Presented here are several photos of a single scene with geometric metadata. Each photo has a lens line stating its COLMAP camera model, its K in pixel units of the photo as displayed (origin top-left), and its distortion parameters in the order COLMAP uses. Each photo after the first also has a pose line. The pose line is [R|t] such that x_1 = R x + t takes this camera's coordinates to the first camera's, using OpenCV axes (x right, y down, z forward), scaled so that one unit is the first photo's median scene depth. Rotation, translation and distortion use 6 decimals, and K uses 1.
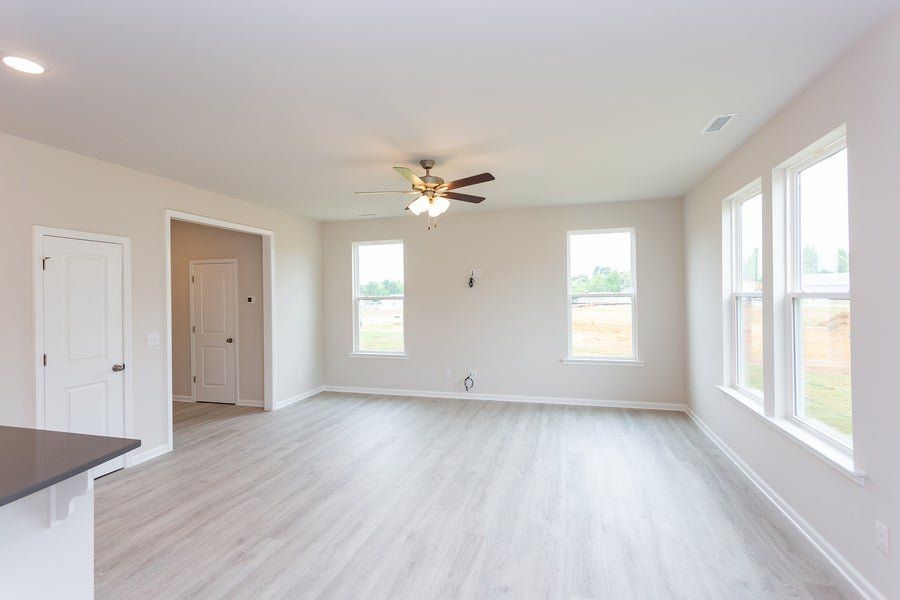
lens RADIAL K [[428.0, 0, 444.5], [0, 428.0, 299.5], [0, 0, 1]] dist [0.009514, -0.000969]
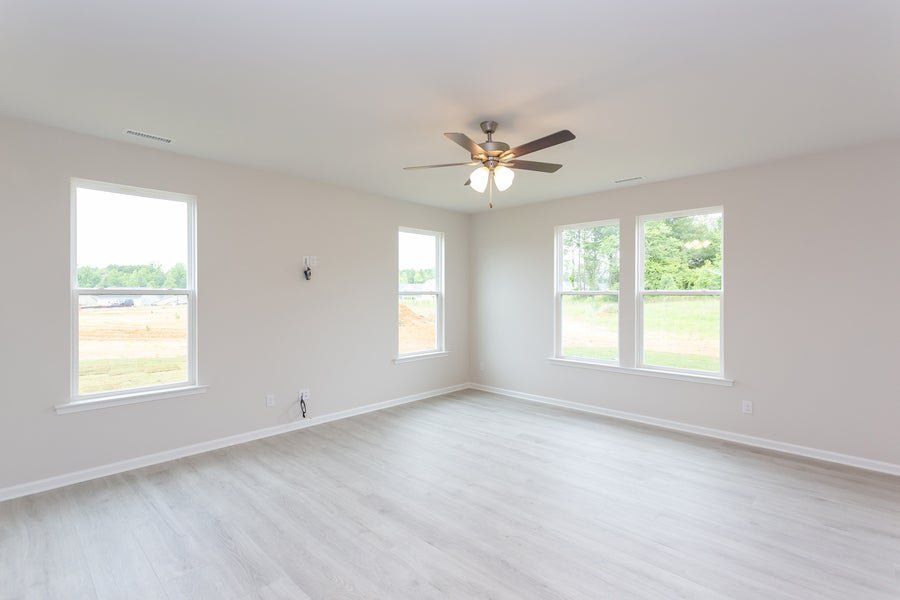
lens RADIAL K [[428.0, 0, 440.9], [0, 428.0, 300.9], [0, 0, 1]] dist [0.009514, -0.000969]
pose [[0.466269, -0.003103, 0.884637, -0.527450], [0.003073, 0.999993, 0.001888, 0.008012], [-0.884637, 0.001838, 0.466276, 0.461034]]
